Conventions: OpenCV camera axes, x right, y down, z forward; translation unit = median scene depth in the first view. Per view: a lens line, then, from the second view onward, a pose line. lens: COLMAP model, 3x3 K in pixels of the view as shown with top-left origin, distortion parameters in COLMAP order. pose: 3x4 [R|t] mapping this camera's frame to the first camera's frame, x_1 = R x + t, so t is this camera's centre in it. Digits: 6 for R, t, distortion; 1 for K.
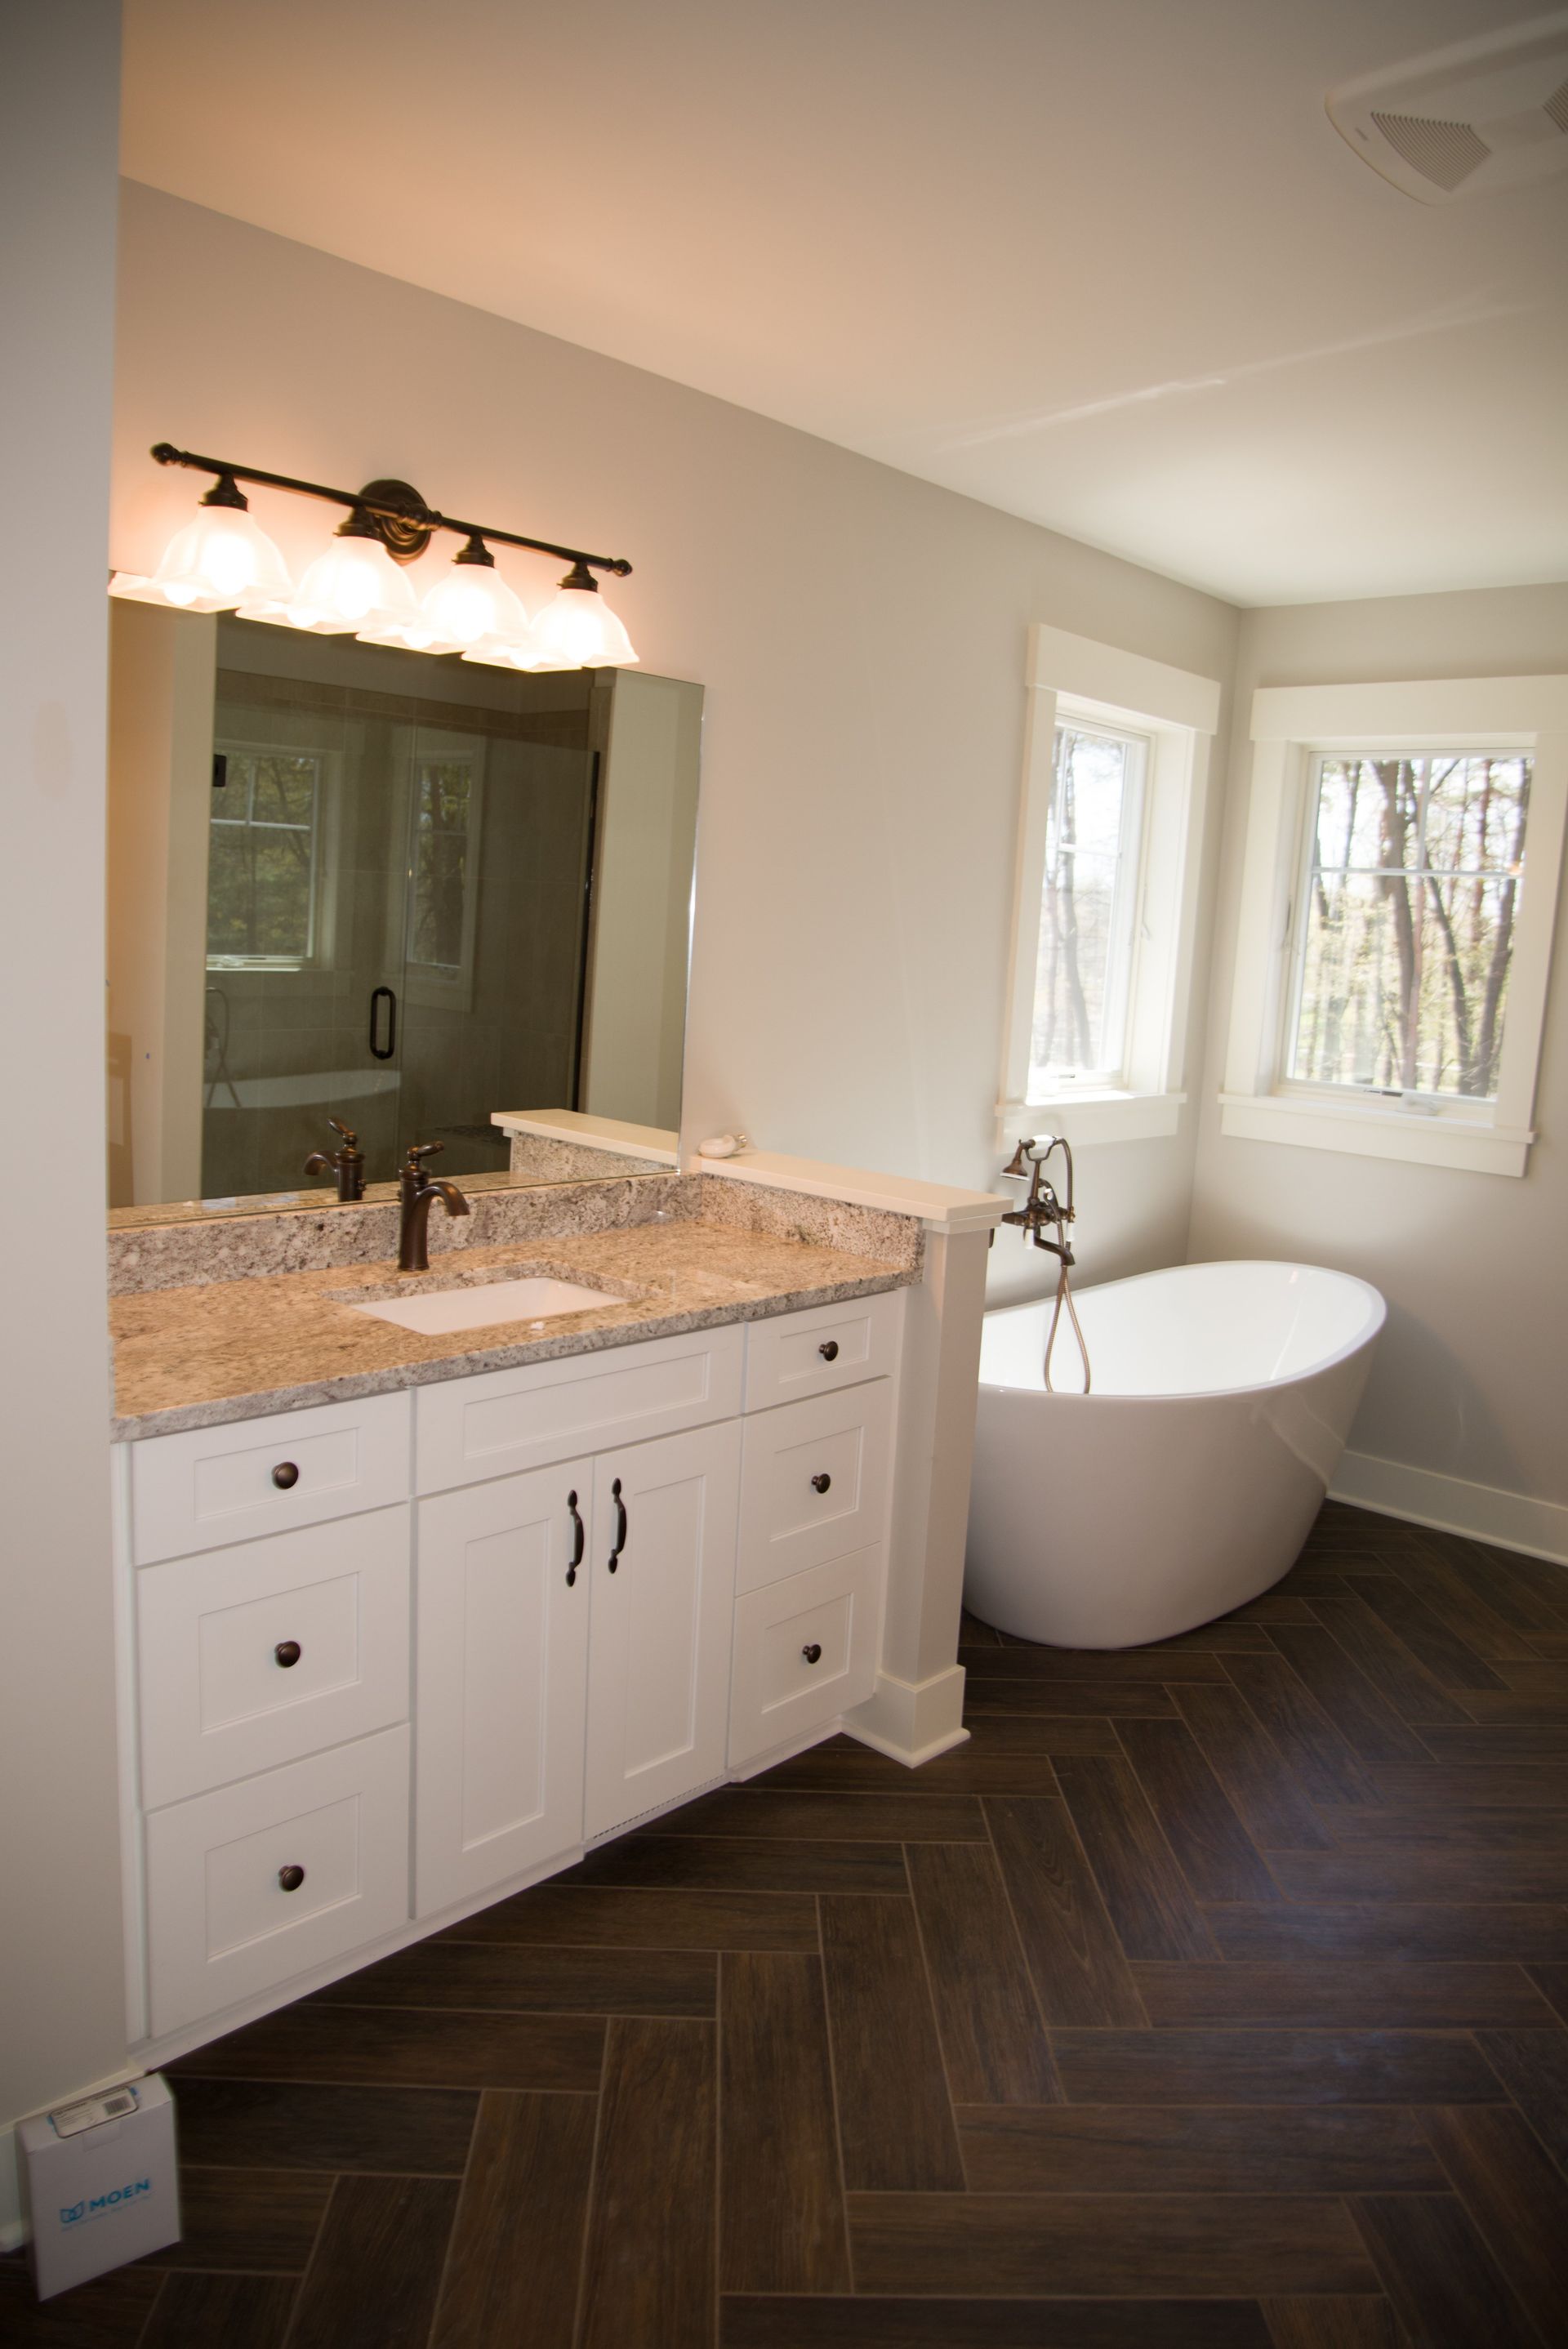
lens RADIAL K [[1616.2, 0, 784.0], [0, 1616.2, 1174.5], [0, 0, 1]] dist [-0.100245, 0.072332]
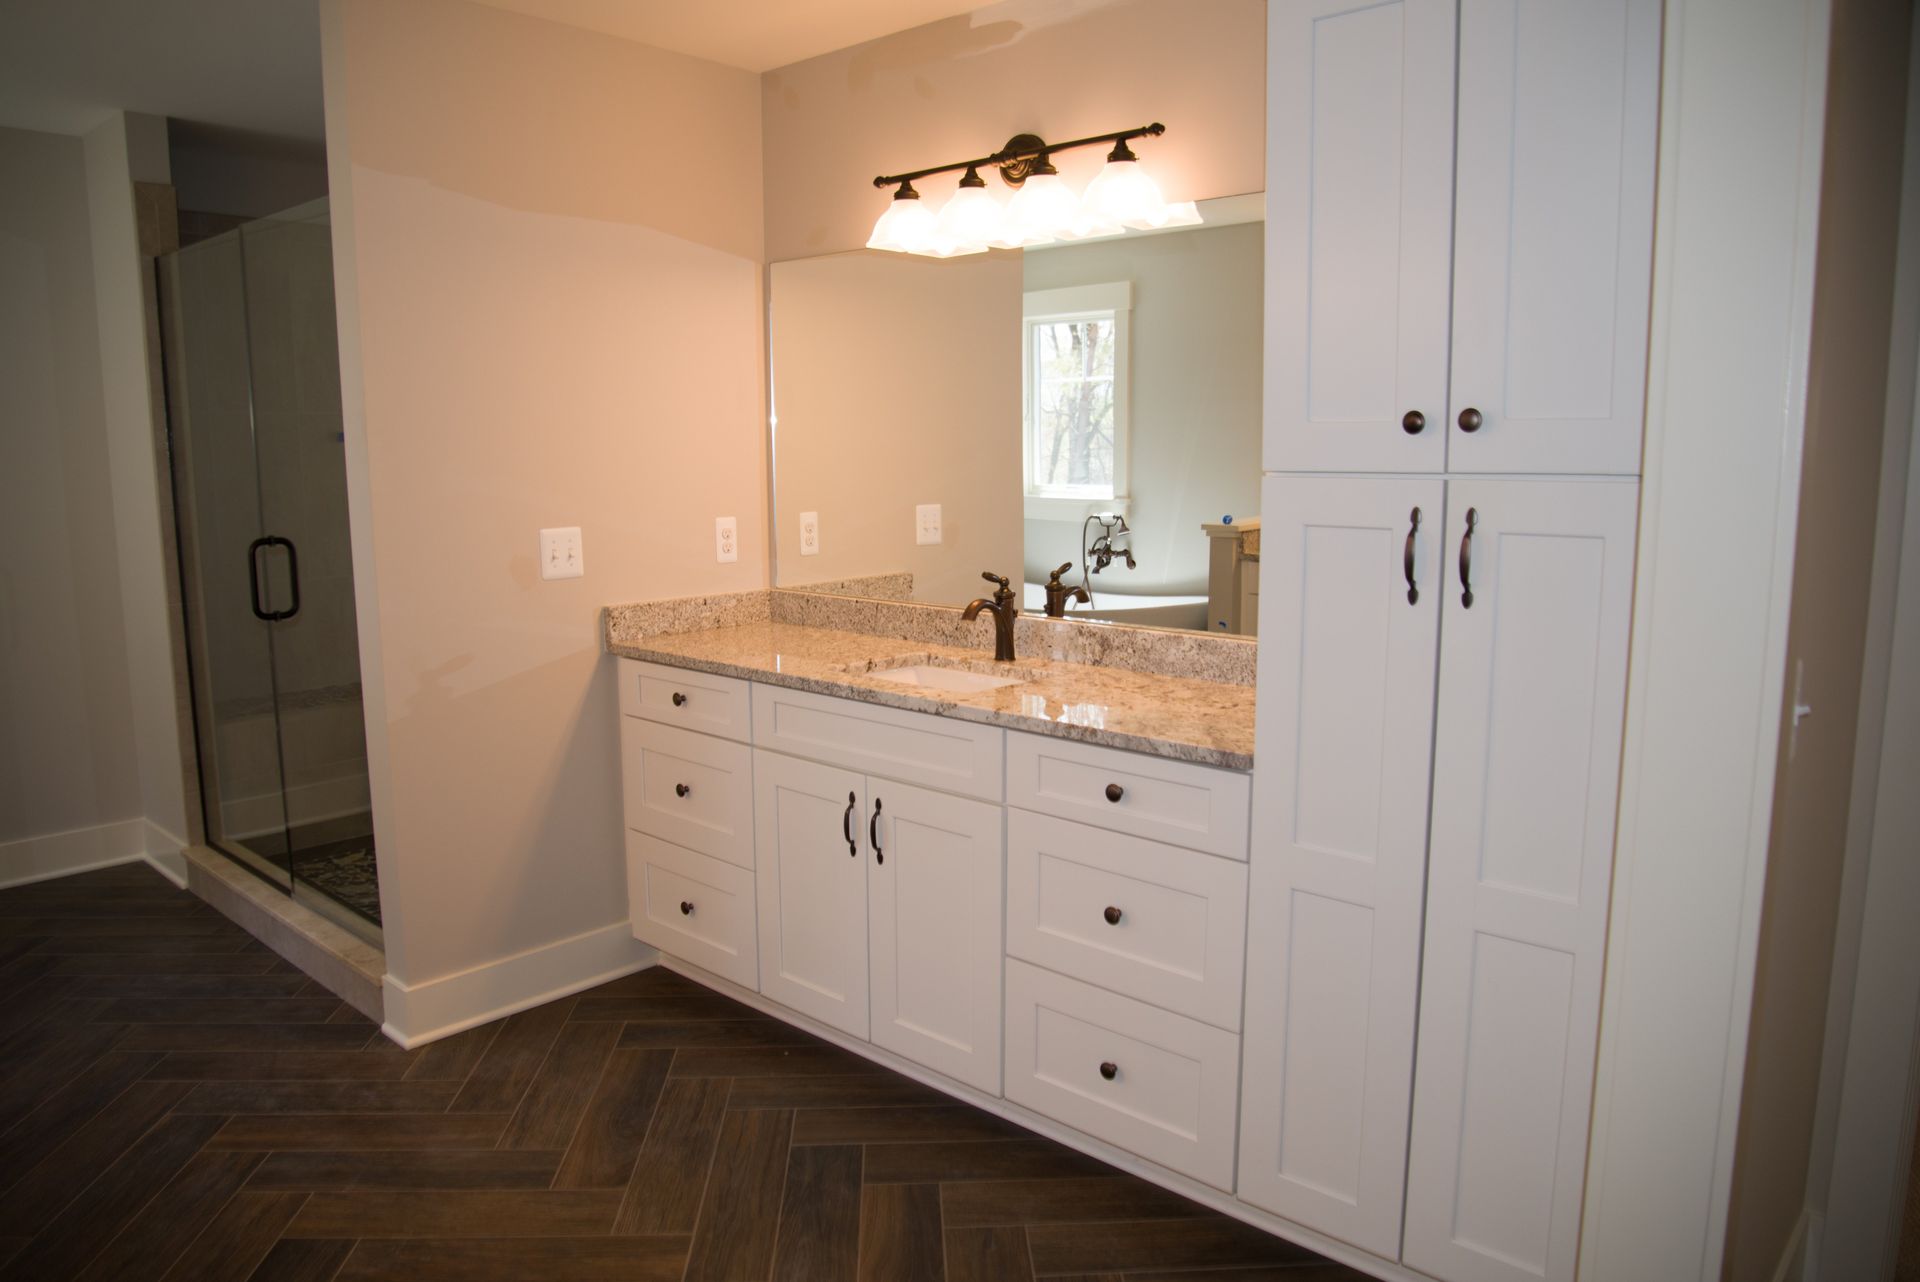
lens RADIAL K [[1321.1, 0, 960.0], [0, 1321.1, 641.0], [0, 0, 1]] dist [-0.100245, 0.072332]
pose [[0.028379, 0.091945, -0.995360, 1.042822], [-0.143695, 0.985794, 0.086964, -0.063669], [0.989215, 0.140560, 0.041188, 0.968923]]
